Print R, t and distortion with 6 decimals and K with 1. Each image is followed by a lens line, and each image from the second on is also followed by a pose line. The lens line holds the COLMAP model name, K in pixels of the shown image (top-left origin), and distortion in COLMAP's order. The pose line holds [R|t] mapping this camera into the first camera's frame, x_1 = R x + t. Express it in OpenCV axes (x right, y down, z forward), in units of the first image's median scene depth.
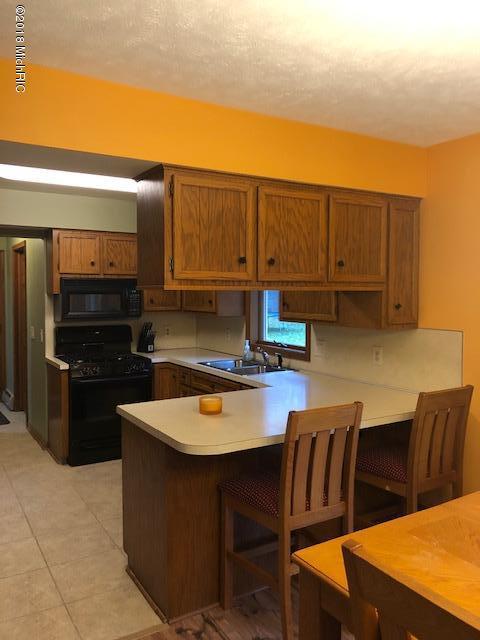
lens RADIAL K [[531.1, 0, 239.8], [0, 531.1, 316.9], [0, 0, 1]] dist [-0.033700, -0.010054]
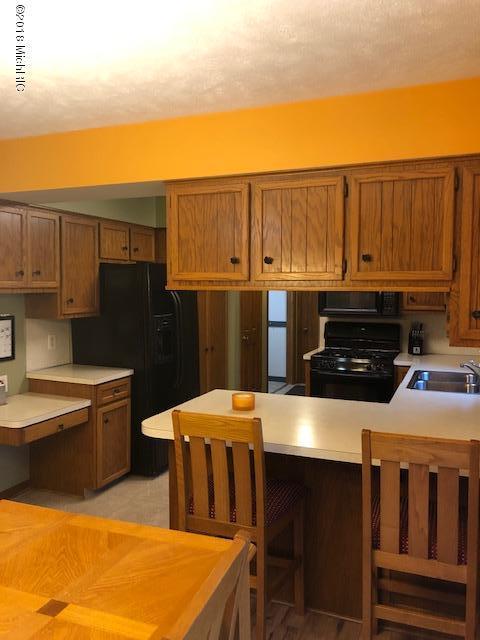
lens RADIAL K [[531.1, 0, 240.8], [0, 531.1, 321.6], [0, 0, 1]] dist [-0.033700, -0.010054]
pose [[0.599476, 0.053773, -0.798584, 0.802954], [-0.038789, 0.998520, 0.038118, -0.029402], [0.799452, 0.008126, 0.600675, 0.398266]]
